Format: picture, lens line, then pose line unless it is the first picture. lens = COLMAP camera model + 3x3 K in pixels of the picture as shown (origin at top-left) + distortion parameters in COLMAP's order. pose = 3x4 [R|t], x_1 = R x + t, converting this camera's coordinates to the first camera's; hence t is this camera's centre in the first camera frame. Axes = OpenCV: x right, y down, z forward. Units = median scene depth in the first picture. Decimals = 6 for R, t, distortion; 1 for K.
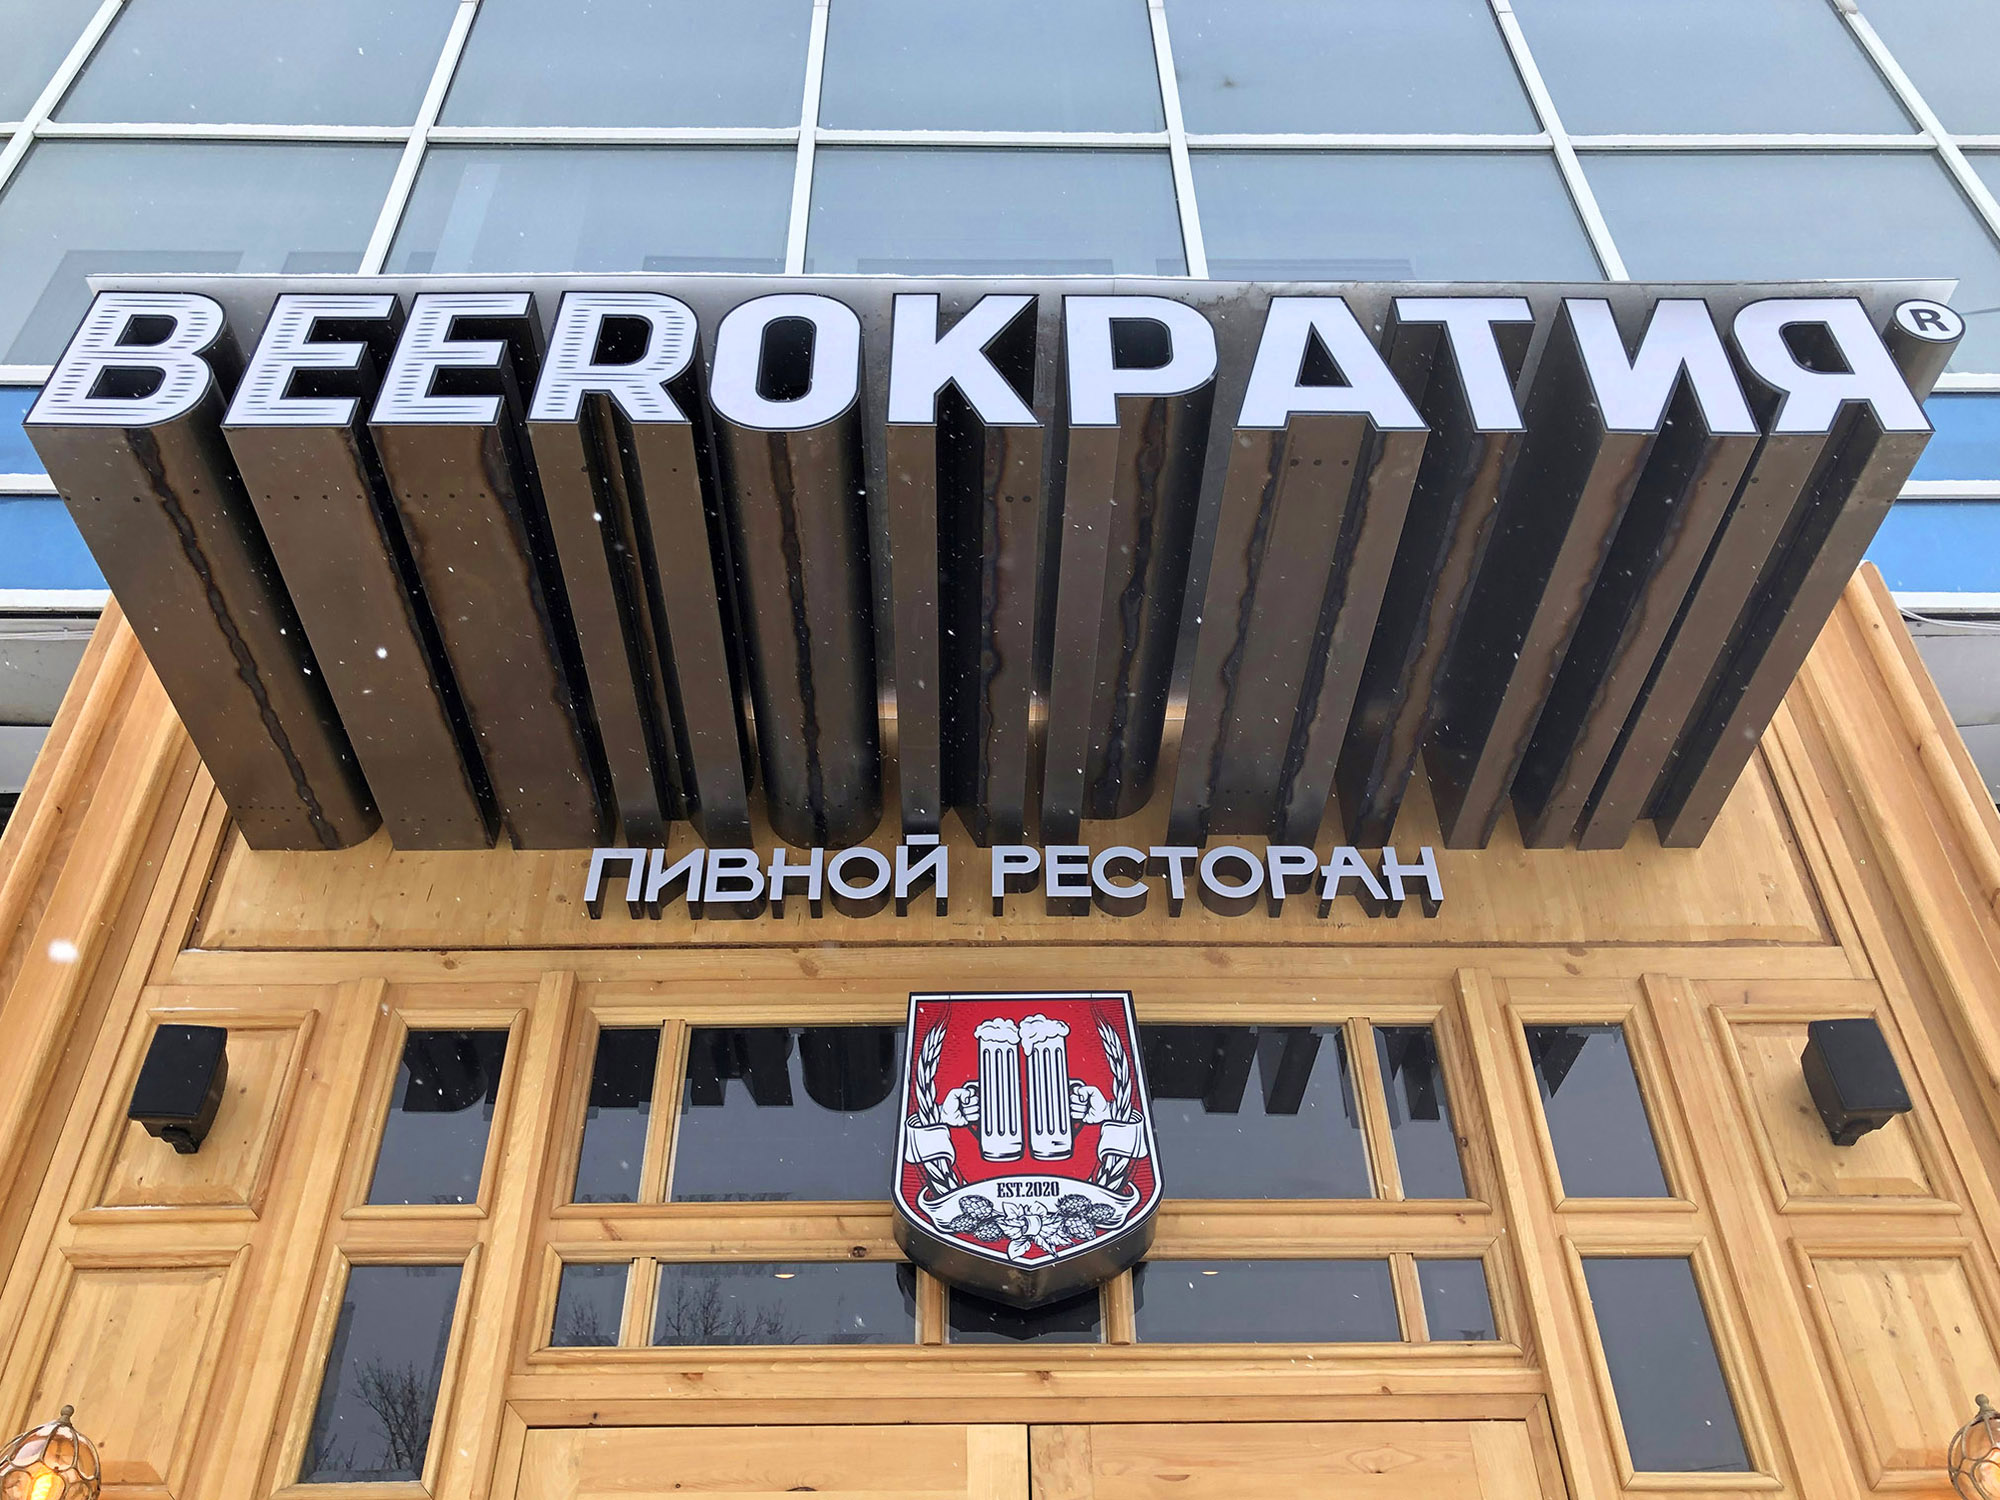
lens RADIAL K [[1697.1, 0, 1000.0], [0, 1697.1, 750.0], [0, 0, 1]] dist [0.016984, 0.002377]
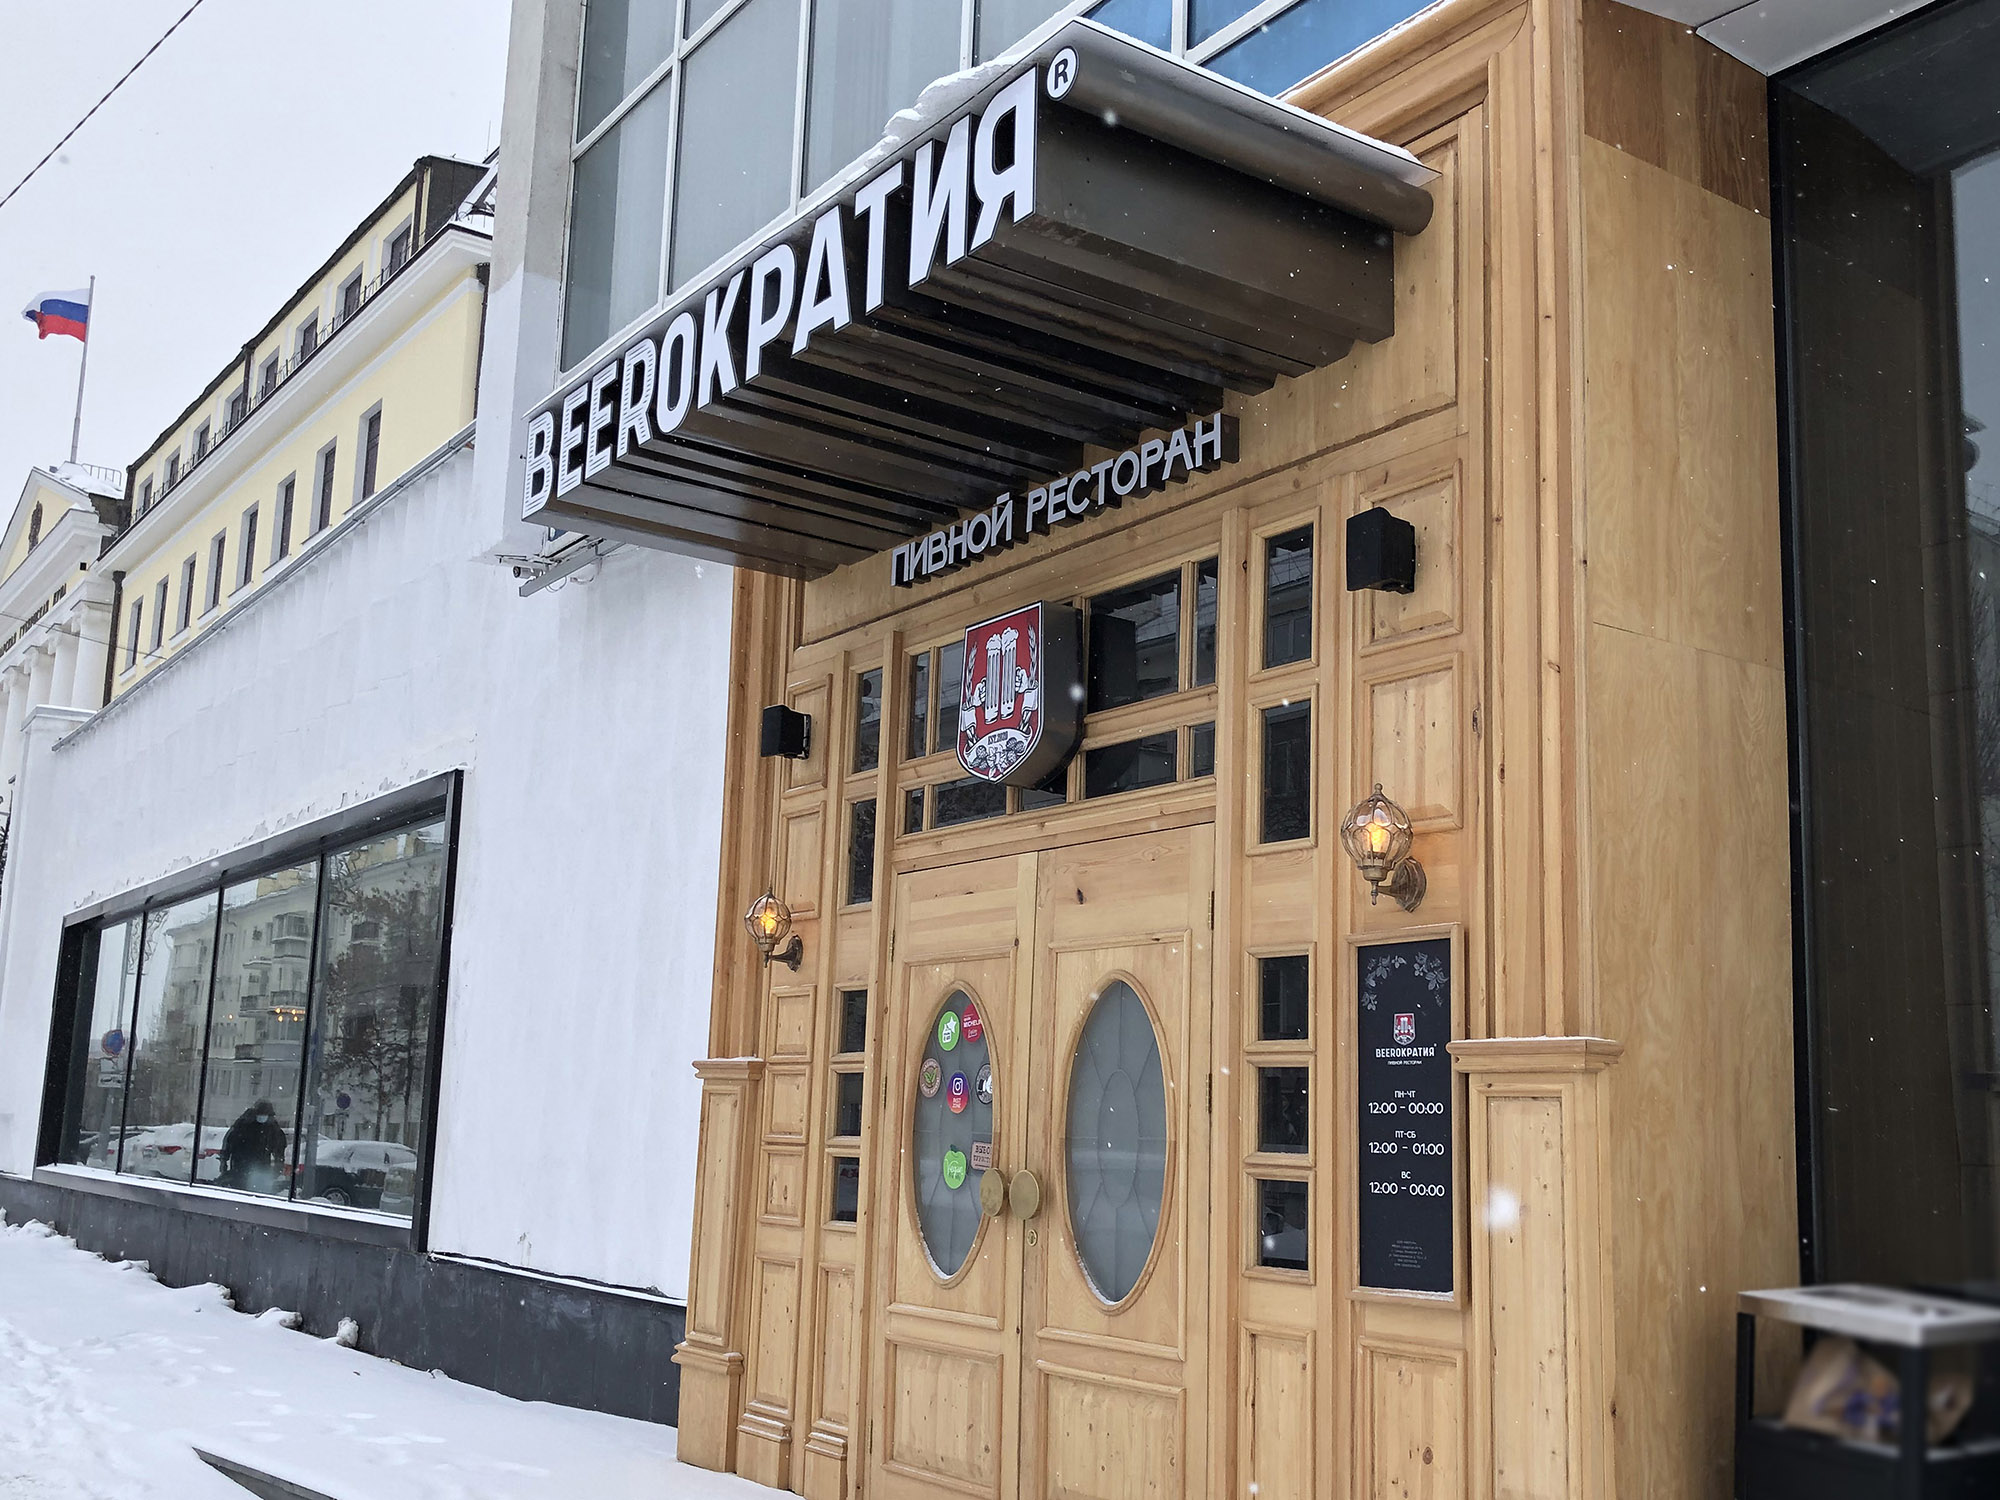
lens RADIAL K [[2081.5, 0, 1000.0], [0, 2081.5, 750.0], [0, 0, 1]] dist [0.830583, 0.001327]
pose [[0.557804, -0.128599, -0.819949, 1.712546], [0.502597, 0.838528, 0.210399, -0.183826], [0.660493, -0.529465, 0.532368, -0.176643]]
